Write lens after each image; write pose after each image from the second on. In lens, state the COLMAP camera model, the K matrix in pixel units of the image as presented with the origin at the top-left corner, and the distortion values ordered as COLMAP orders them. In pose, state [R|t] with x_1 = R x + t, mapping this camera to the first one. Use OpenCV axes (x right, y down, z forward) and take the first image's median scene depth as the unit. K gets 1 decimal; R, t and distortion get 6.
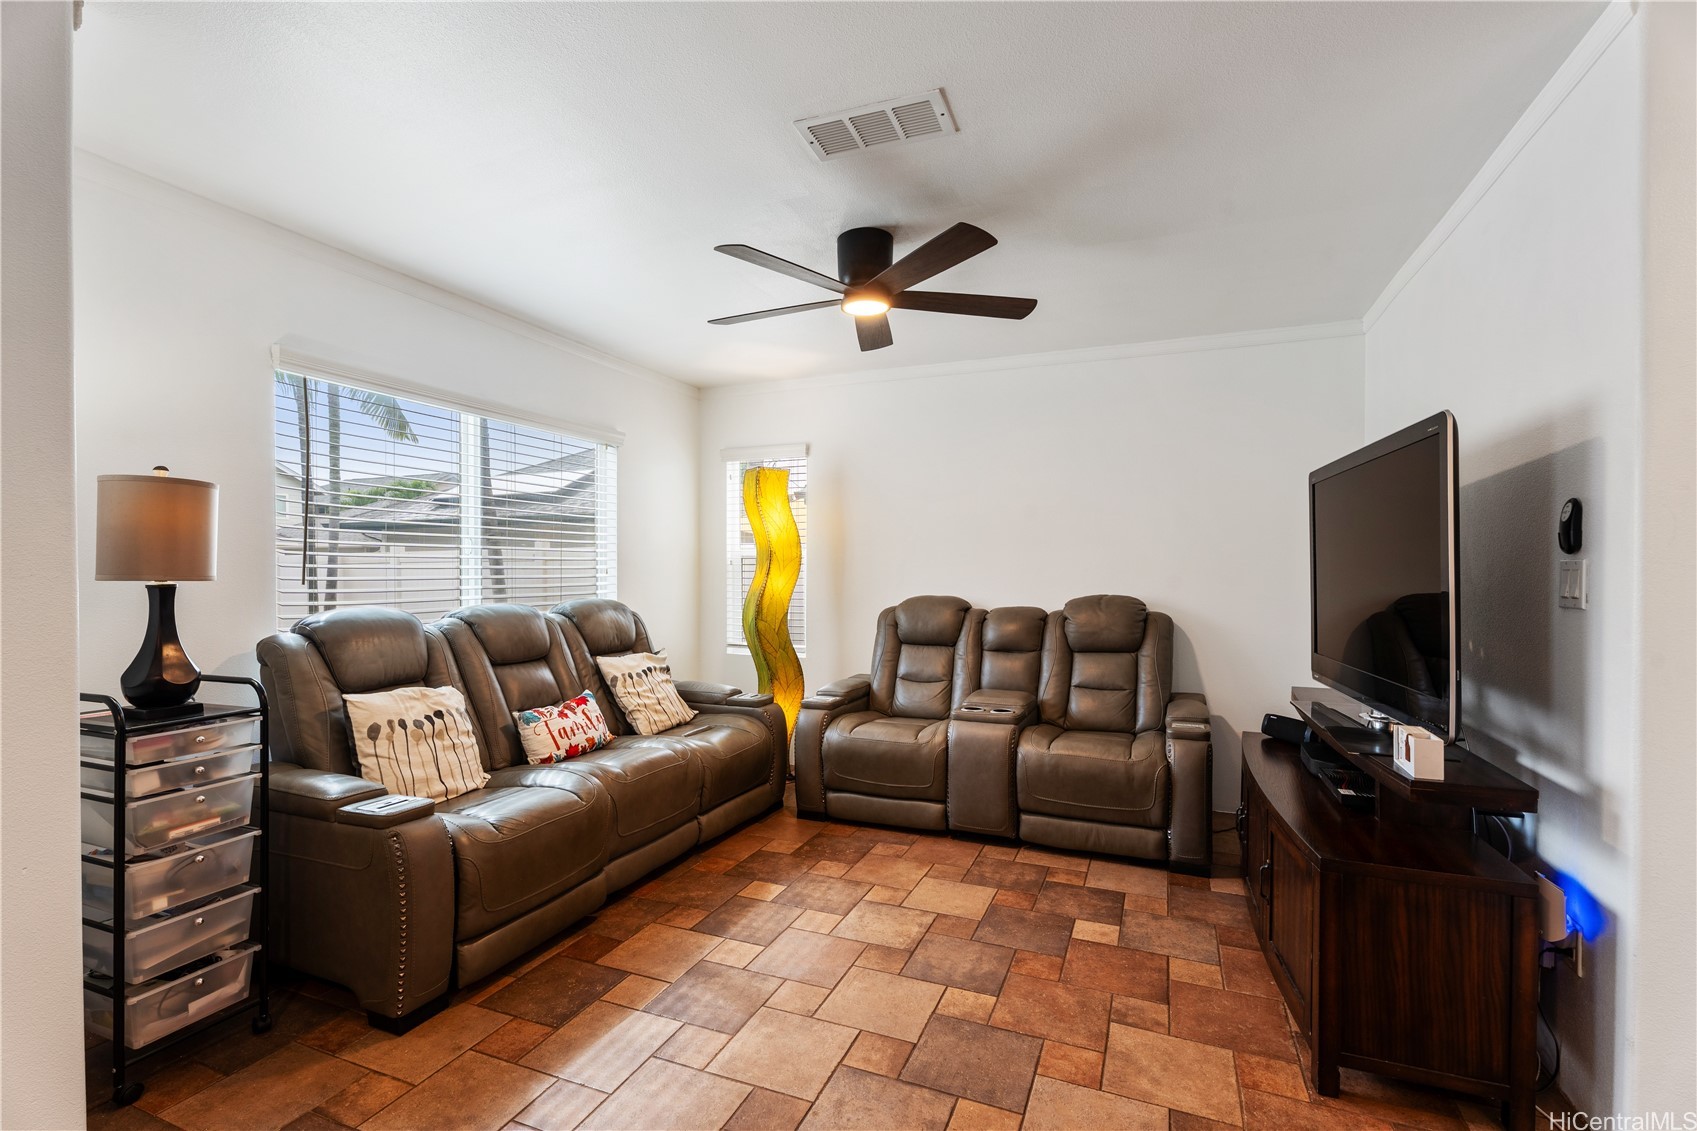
lens RADIAL K [[773.7, 0, 848.5], [0, 773.7, 565.5], [0, 0, 1]] dist [0.002868, 0.000415]
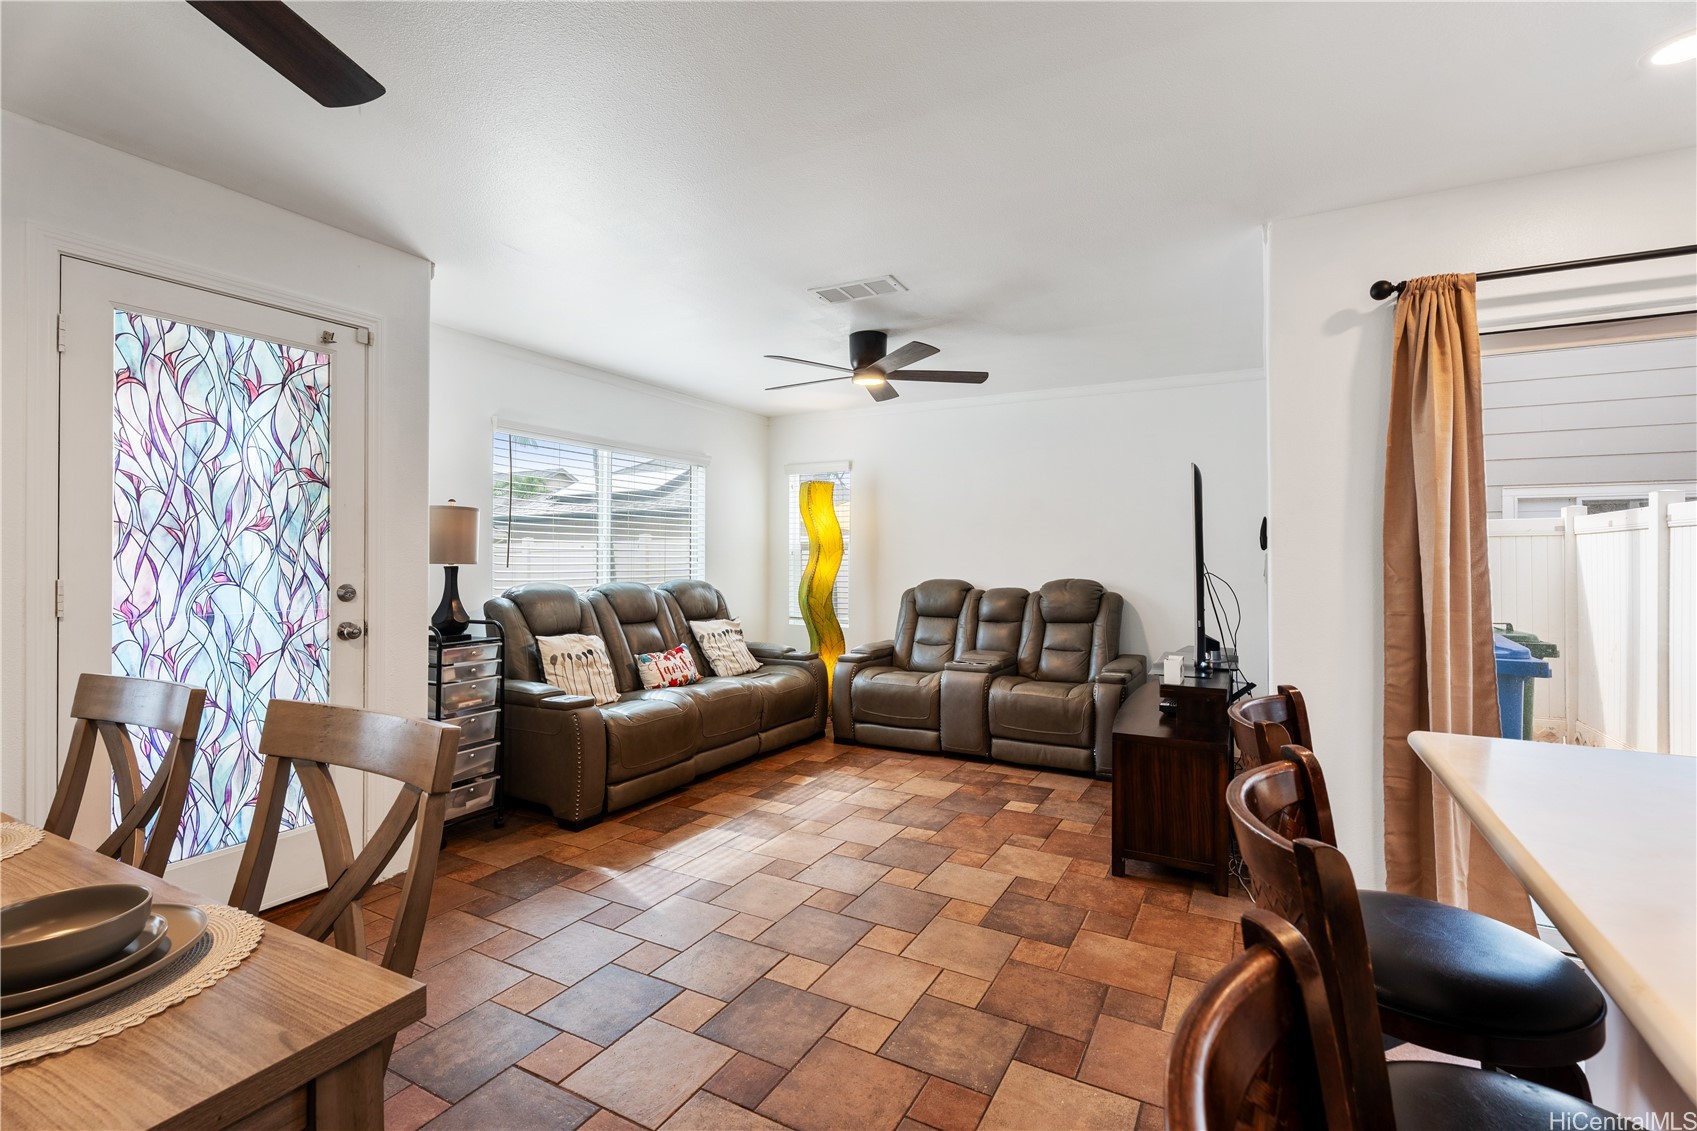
lens RADIAL K [[767.7, 0, 855.7], [0, 767.7, 536.8], [0, 0, 1]] dist [-0.001275, -0.000076]
pose [[0.994910, -0.000115, -0.100764, 0.142949], [-0.002223, 0.999731, -0.023094, -0.002669], [0.100740, 0.023200, 0.994642, -0.447822]]
